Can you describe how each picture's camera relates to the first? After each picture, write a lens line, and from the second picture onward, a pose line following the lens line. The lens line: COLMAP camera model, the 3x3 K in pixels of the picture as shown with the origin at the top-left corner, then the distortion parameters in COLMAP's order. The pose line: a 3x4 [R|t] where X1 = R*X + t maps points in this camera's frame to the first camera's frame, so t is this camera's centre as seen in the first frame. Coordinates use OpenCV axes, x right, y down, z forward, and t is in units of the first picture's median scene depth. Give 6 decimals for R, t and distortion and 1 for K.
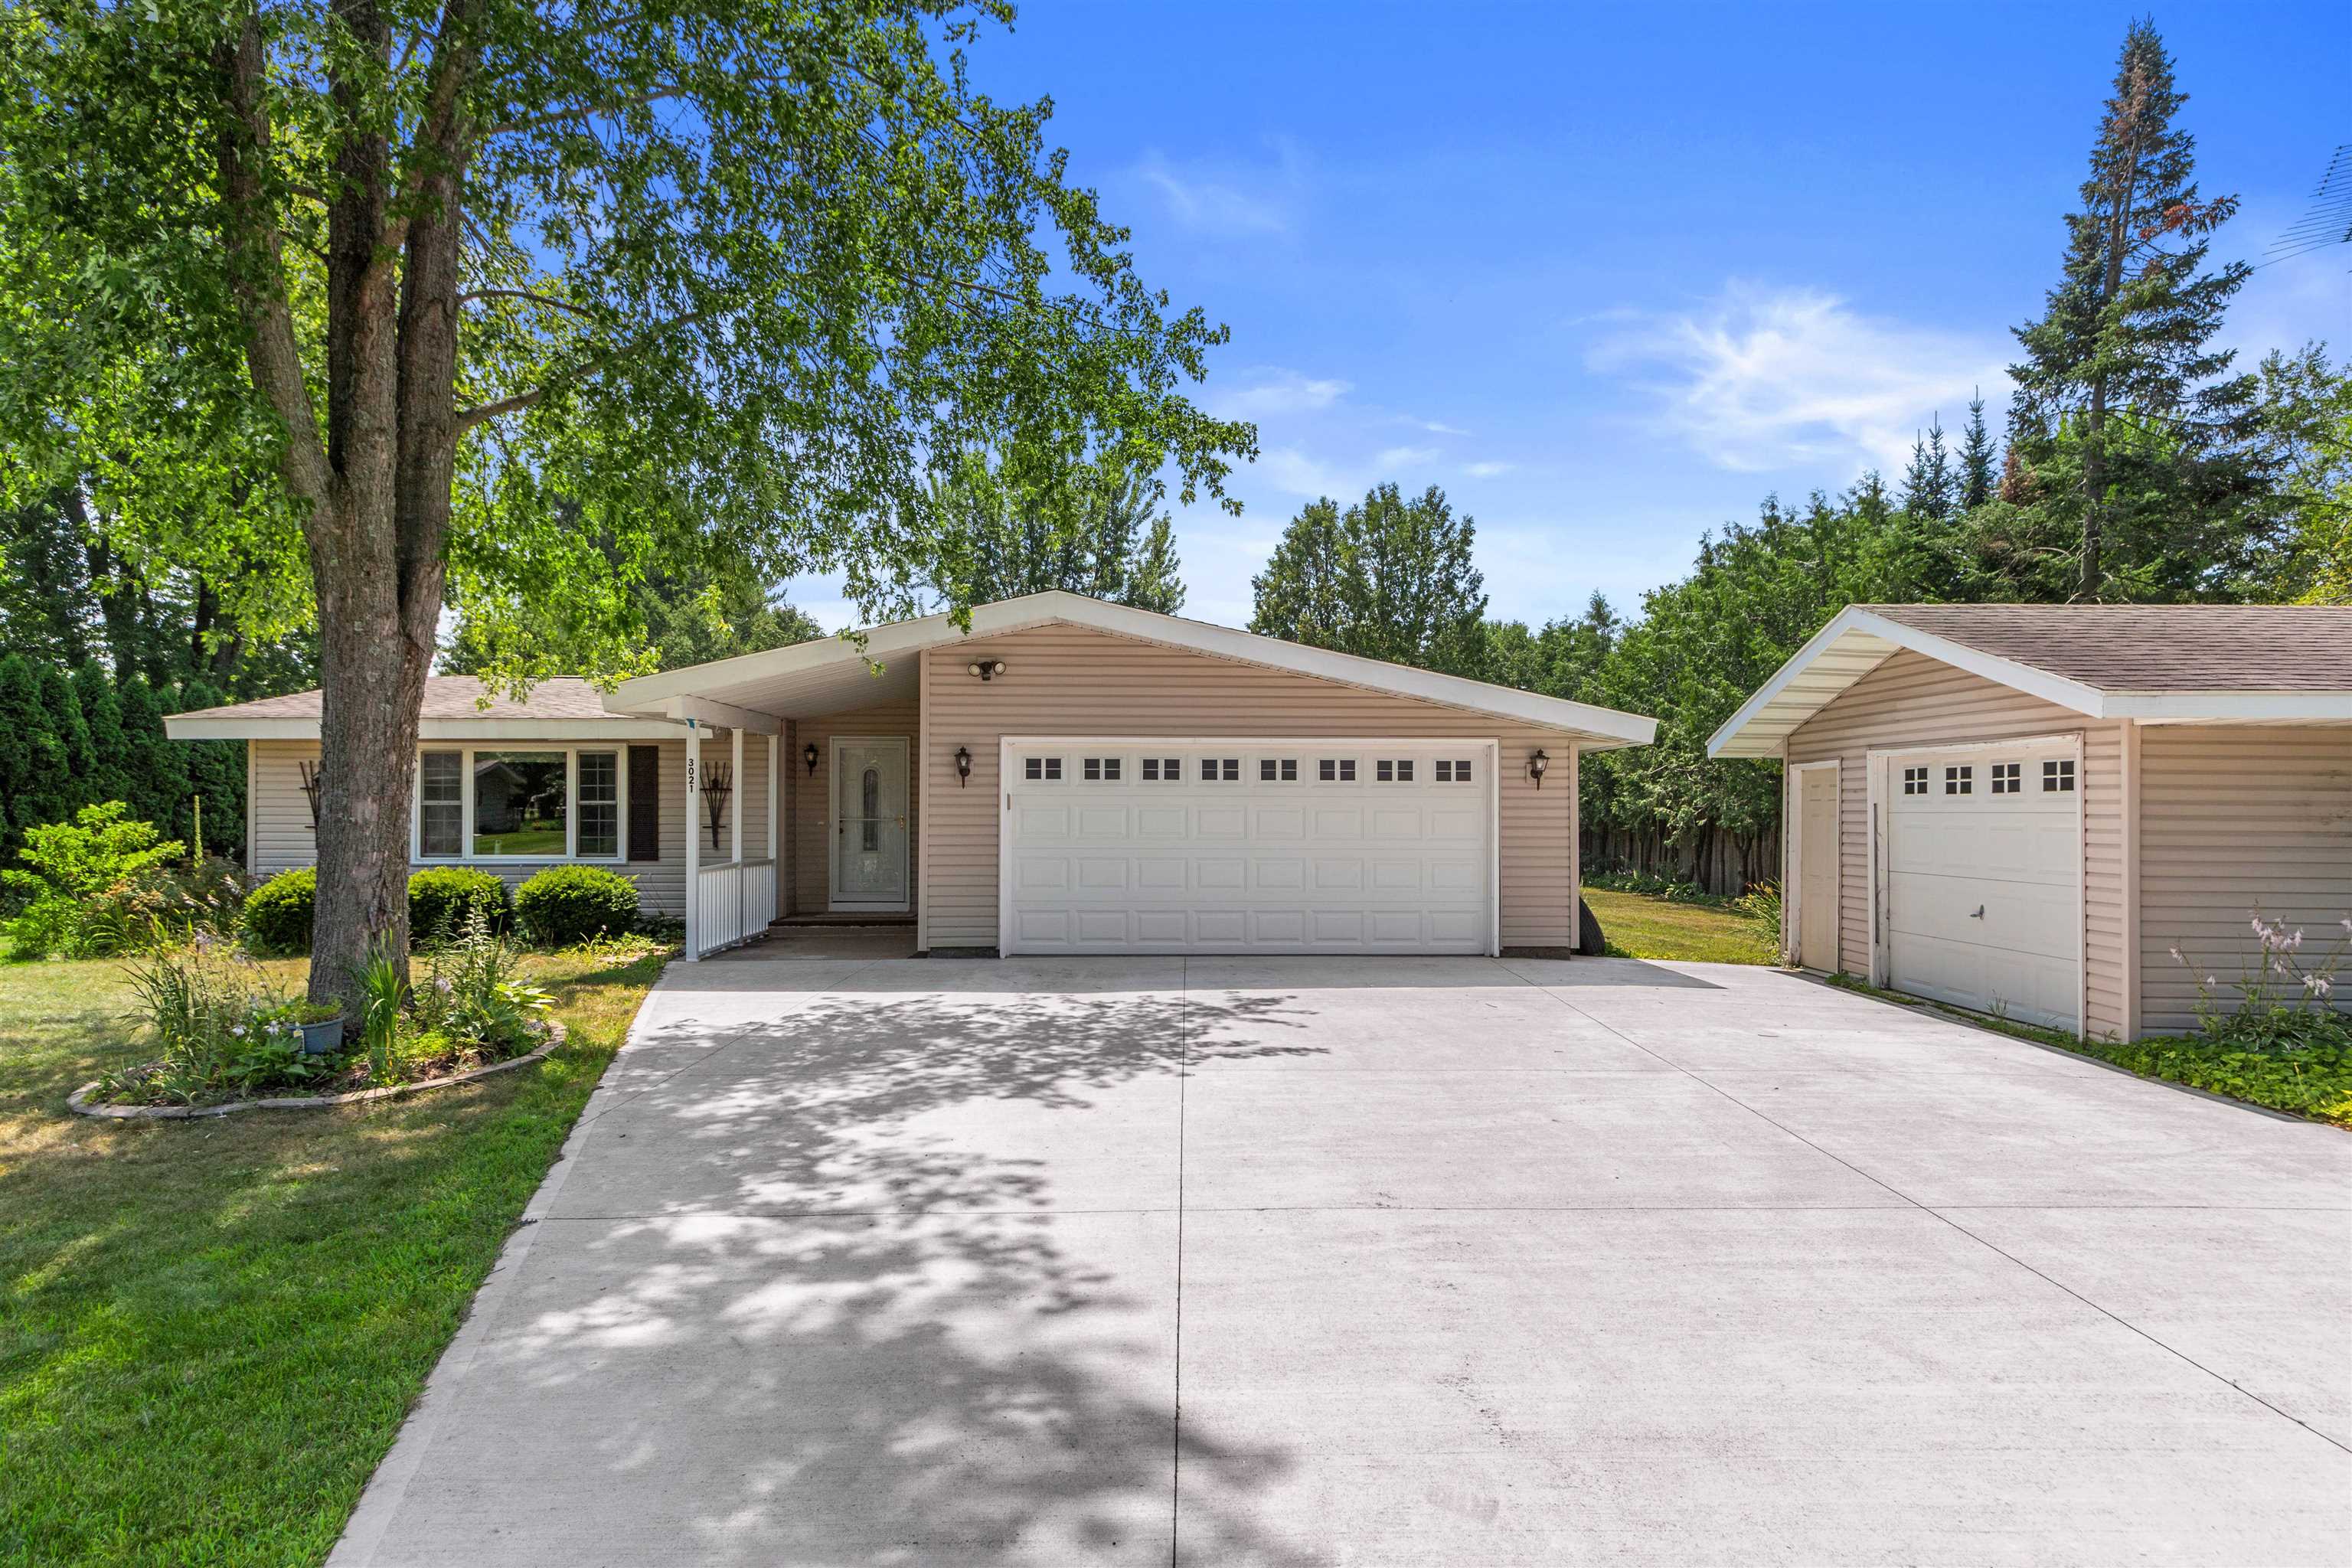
lens RADIAL K [[1081.8, 0, 1201.4], [0, 1081.8, 792.4], [0, 0, 1]] dist [0.003781, -0.000359]
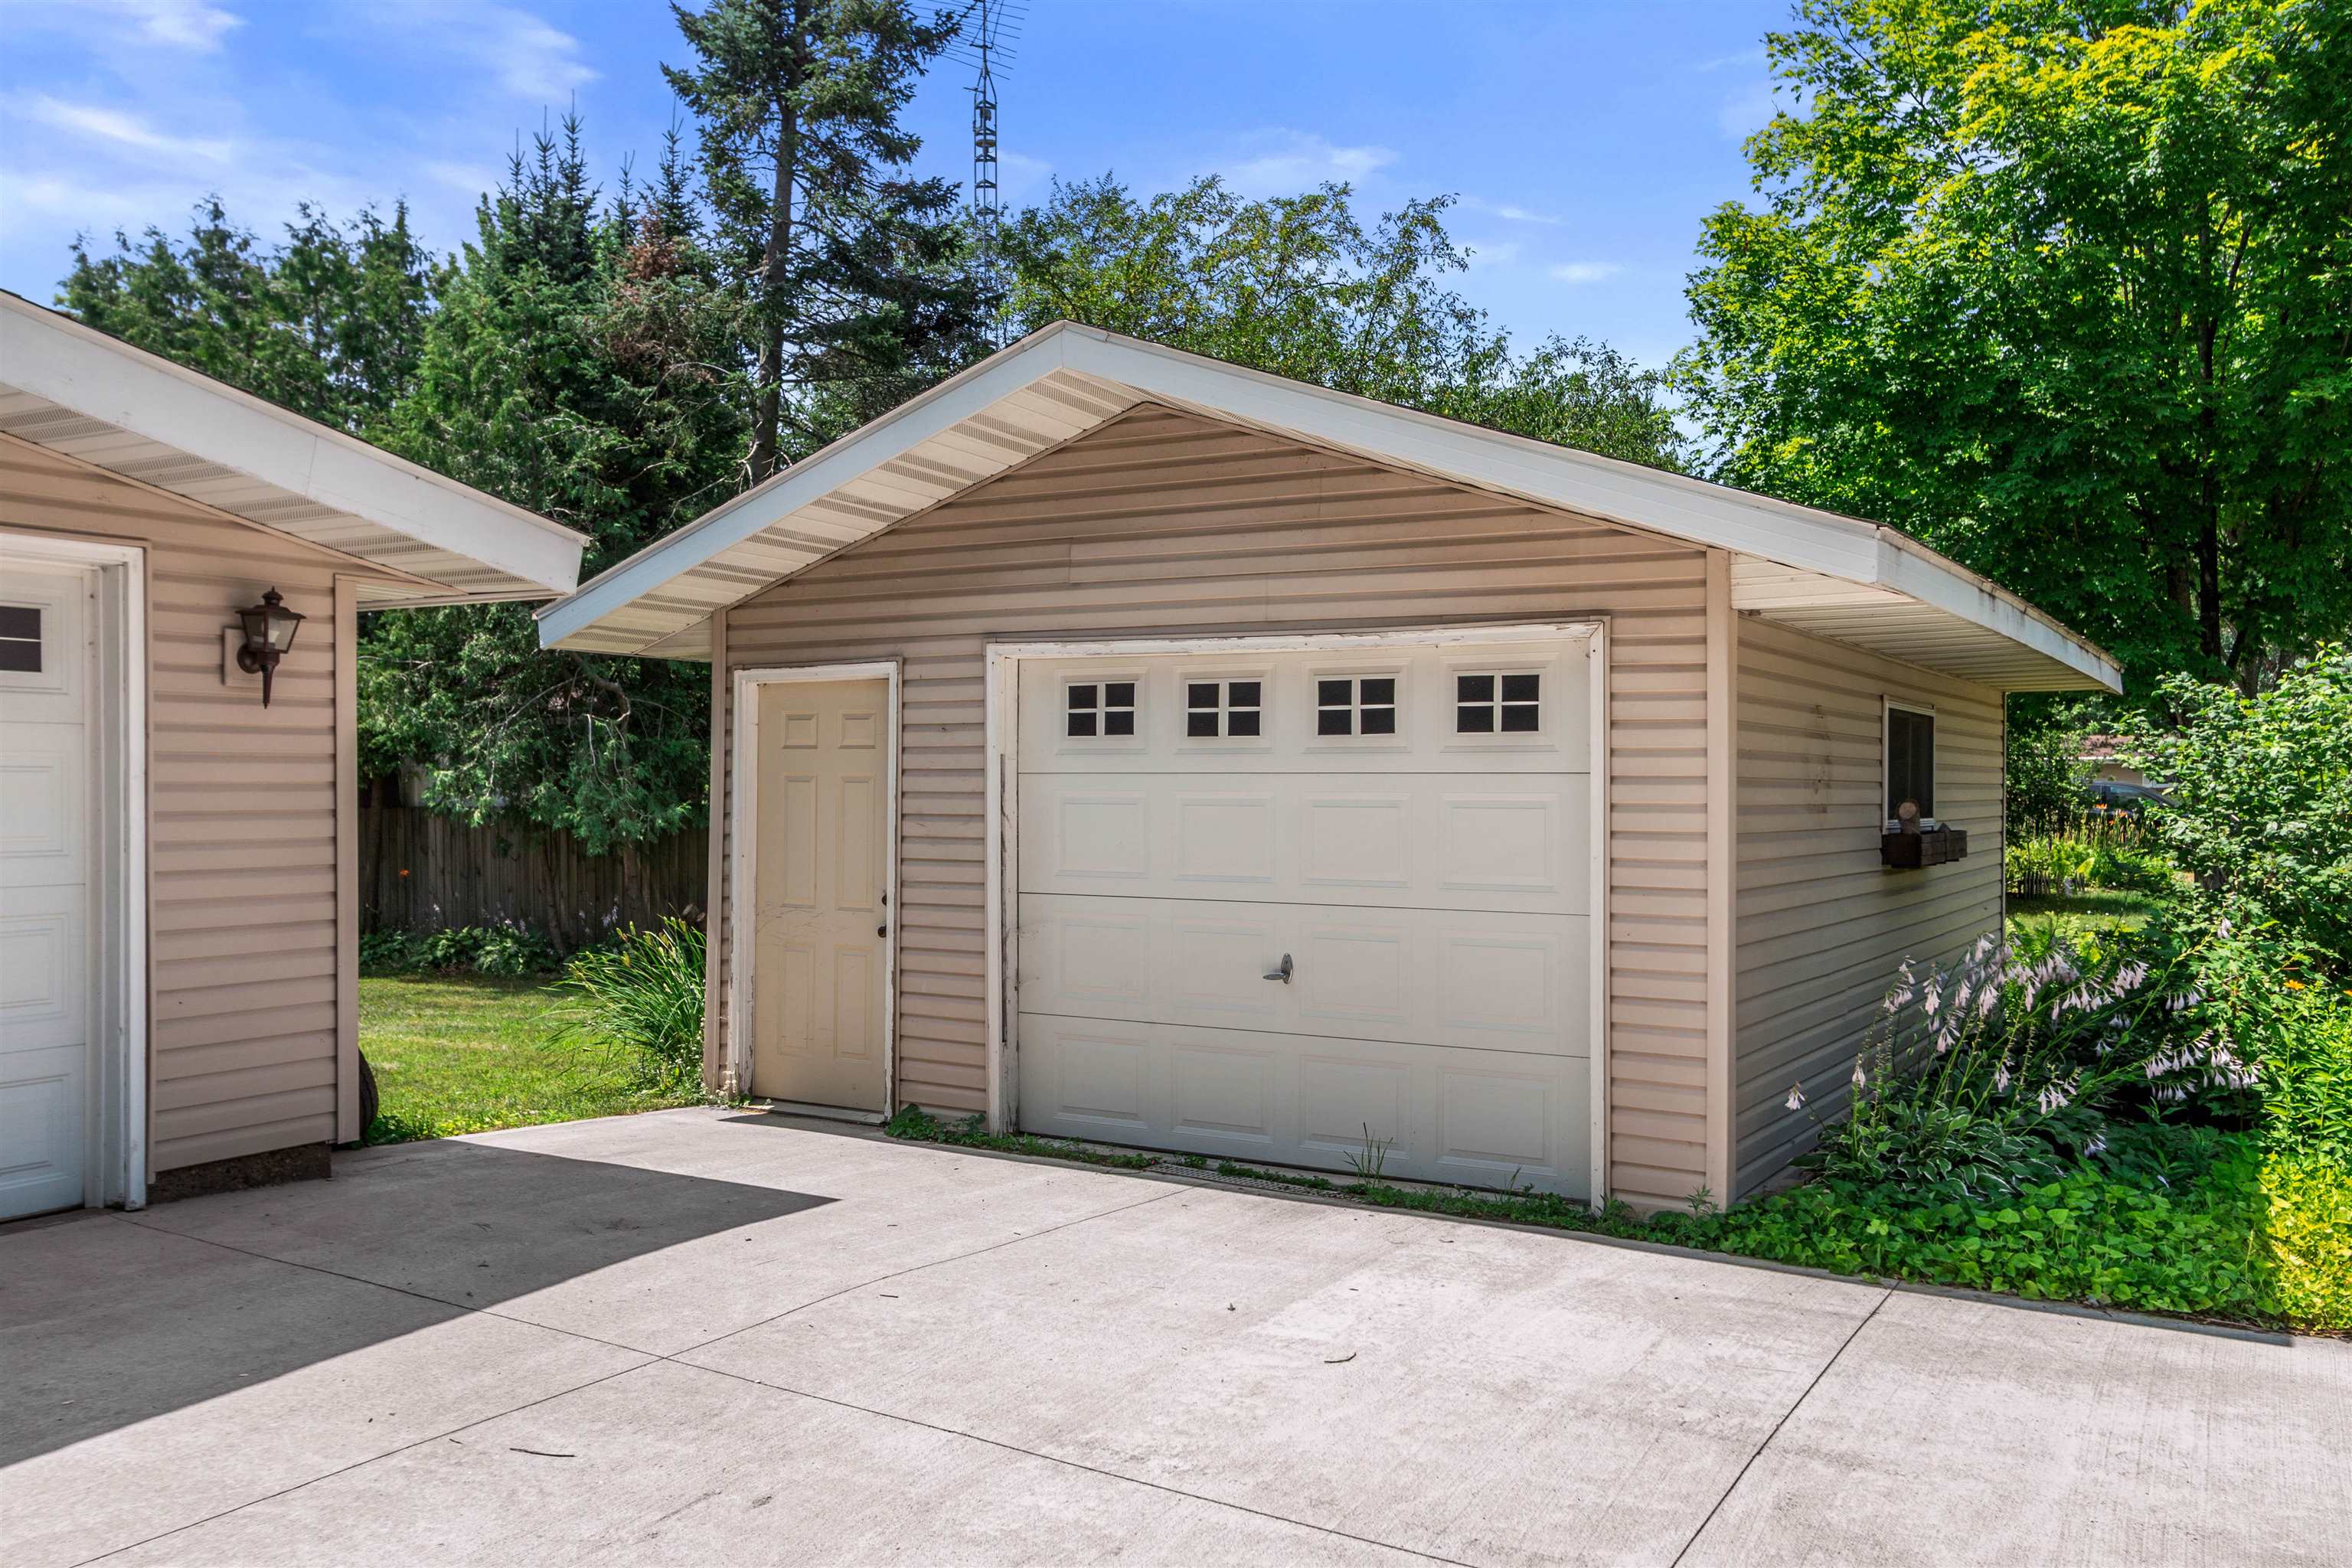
lens RADIAL K [[1890.8, 0, 1176.0], [0, 1890.8, 784.0], [0, 0, 1]] dist [-0.003316, -0.008576]
pose [[0.544014, -0.002412, 0.839073, -0.041093], [-0.017239, 0.999753, 0.014051, 0.009754], [-0.838899, -0.022109, 0.543838, 0.449492]]
